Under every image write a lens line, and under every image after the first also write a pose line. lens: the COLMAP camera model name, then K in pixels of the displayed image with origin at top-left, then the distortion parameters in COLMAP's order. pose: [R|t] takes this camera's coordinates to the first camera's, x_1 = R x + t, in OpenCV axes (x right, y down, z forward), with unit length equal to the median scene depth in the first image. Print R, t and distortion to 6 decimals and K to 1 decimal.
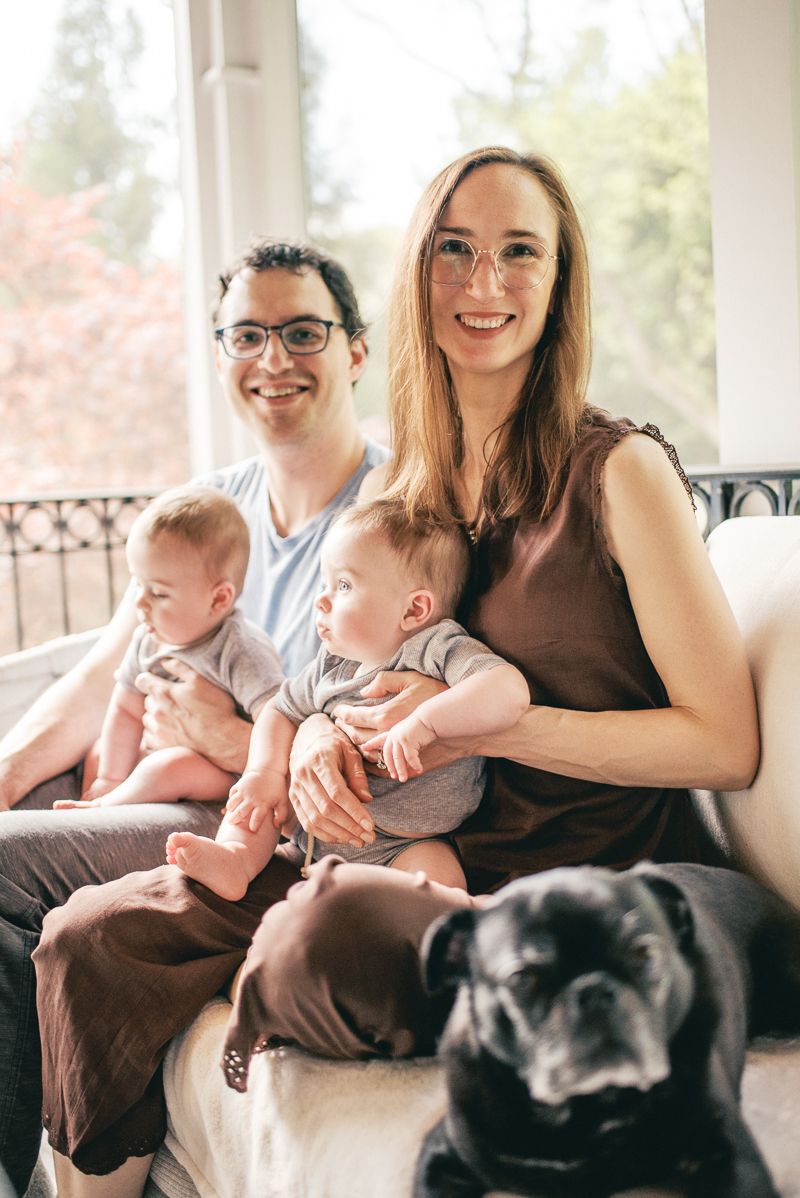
lens RADIAL K [[1368.6, 0, 400.0], [0, 1368.6, 599.0], [0, 0, 1]] dist [-0.167635, 0.243047]
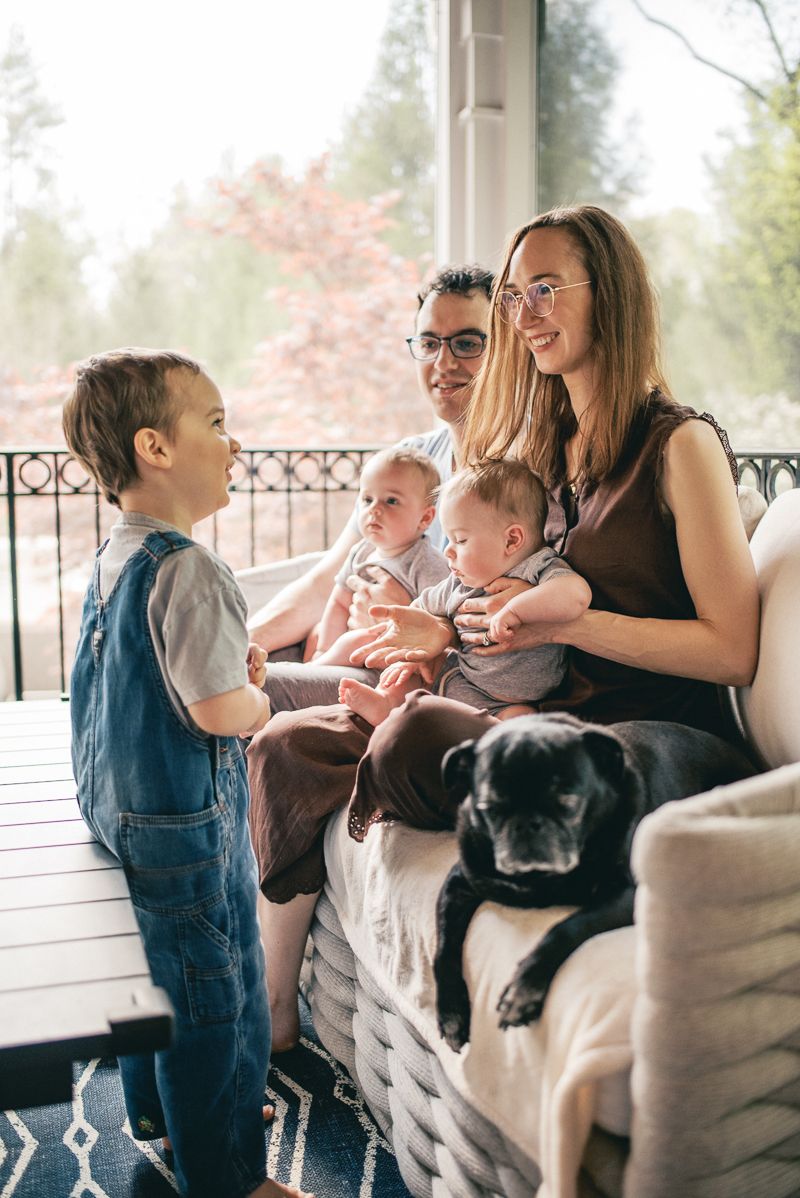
lens RADIAL K [[1368.6, 0, 400.0], [0, 1368.6, 599.0], [0, 0, 1]] dist [-0.167635, 0.243047]
pose [[0.966611, 0.064562, -0.247982, 0.238896], [-0.056905, 0.997659, 0.037930, 0.023216], [0.249851, -0.022553, 0.968022, -0.396007]]
